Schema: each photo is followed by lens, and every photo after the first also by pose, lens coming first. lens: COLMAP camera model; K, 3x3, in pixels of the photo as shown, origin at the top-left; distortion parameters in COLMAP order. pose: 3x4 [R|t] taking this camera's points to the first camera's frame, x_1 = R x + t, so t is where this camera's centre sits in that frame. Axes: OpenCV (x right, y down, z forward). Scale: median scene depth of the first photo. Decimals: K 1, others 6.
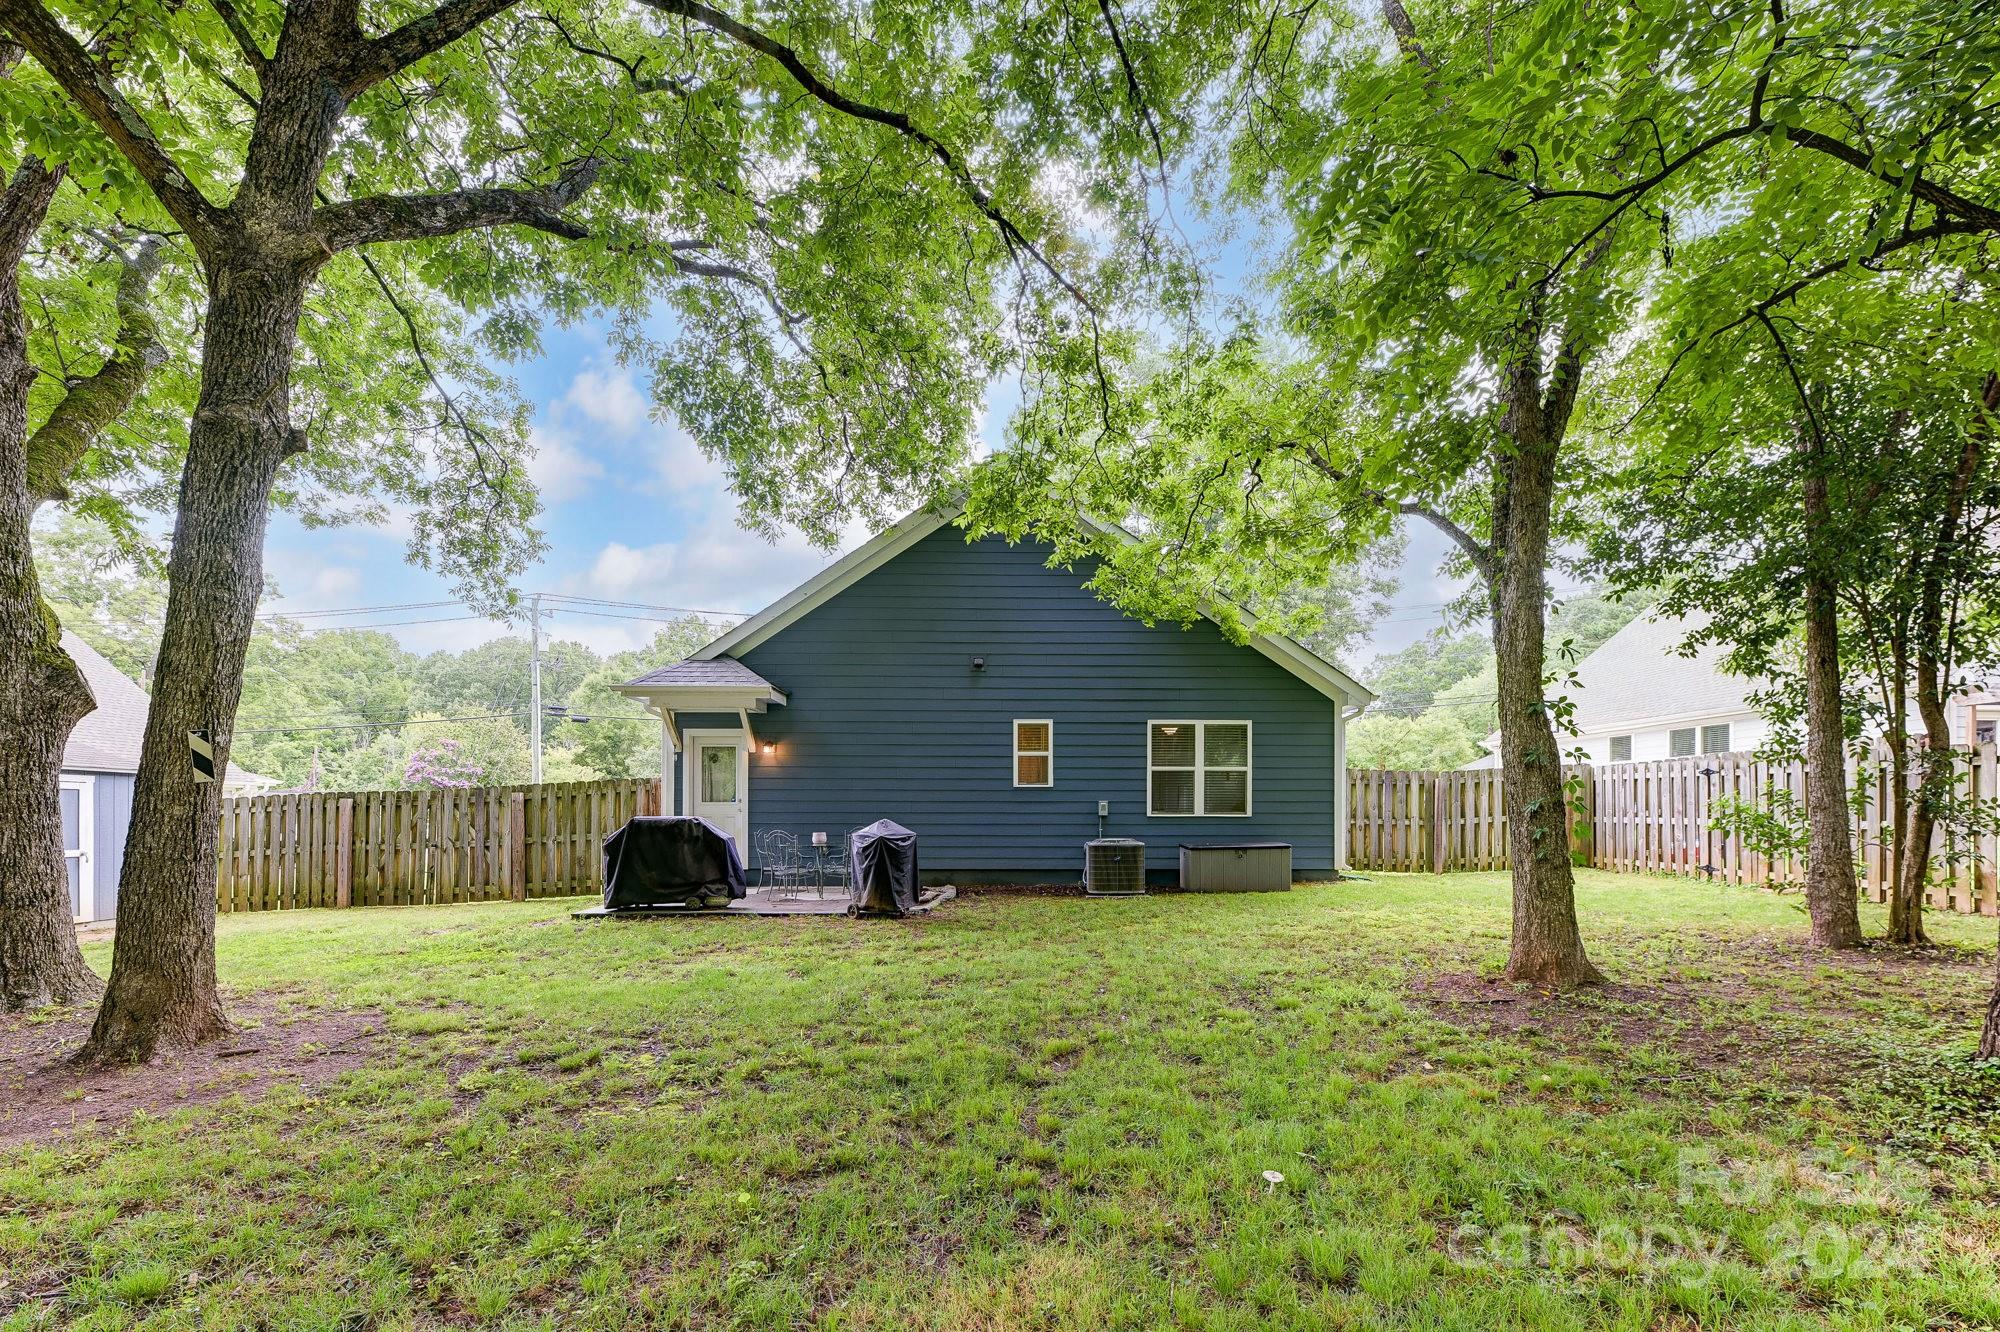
lens RADIAL K [[894.5, 0, 993.3], [0, 894.5, 798.2], [0, 0, 1]] dist [0.000260, -0.000194]
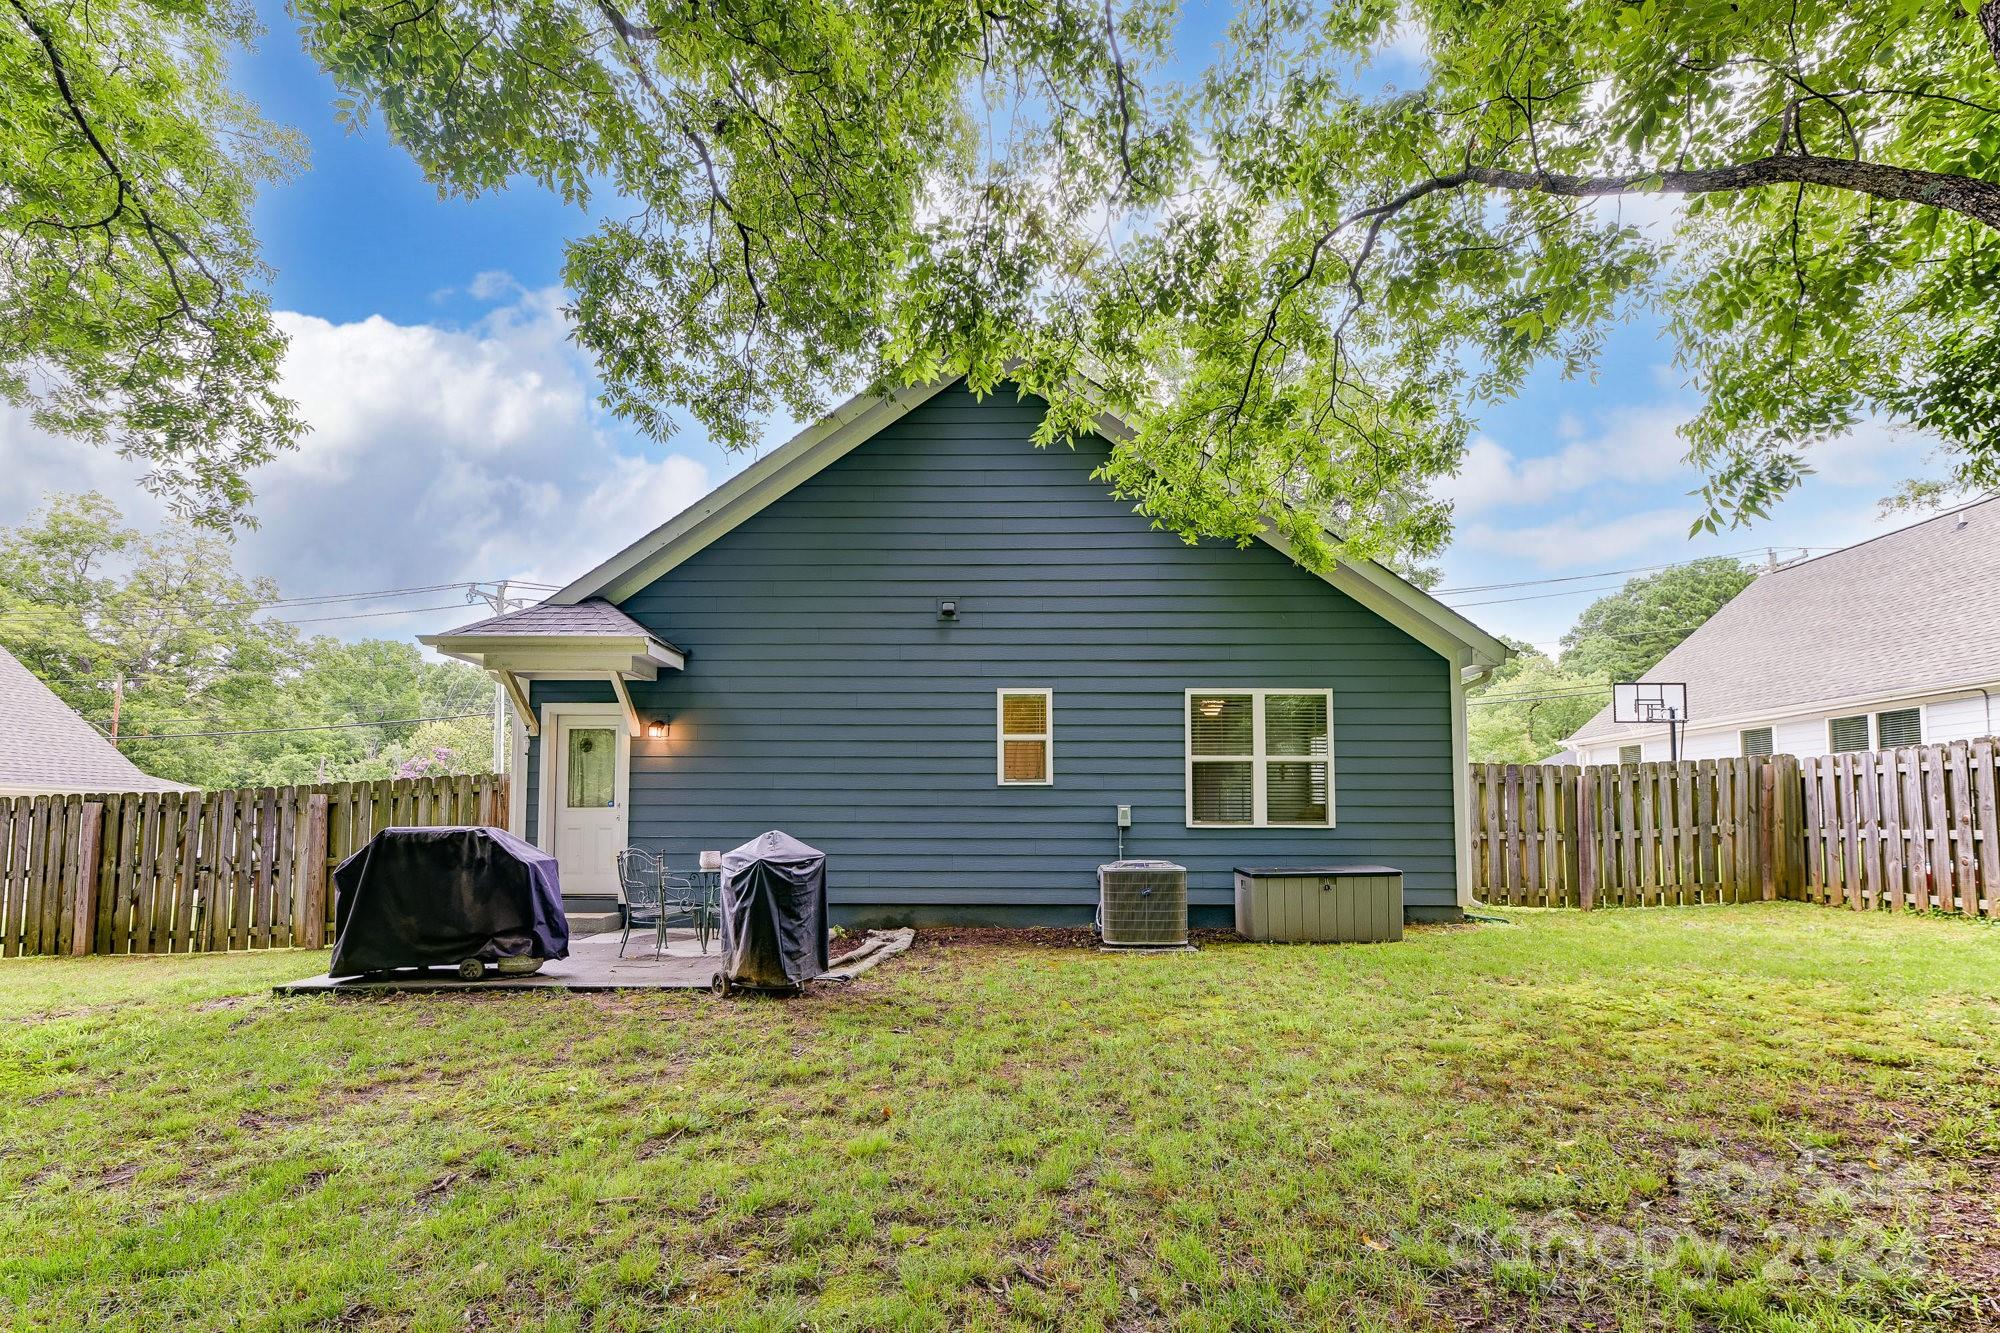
lens RADIAL K [[874.0, 0, 1054.0], [0, 874.0, 662.2], [0, 0, 1]] dist [0.002002, -0.000517]
pose [[0.998887, 0.009535, 0.046184, 0.036601], [-0.001629, 0.985738, -0.168282, 0.008259], [-0.047130, 0.168019, 0.984656, 0.321048]]
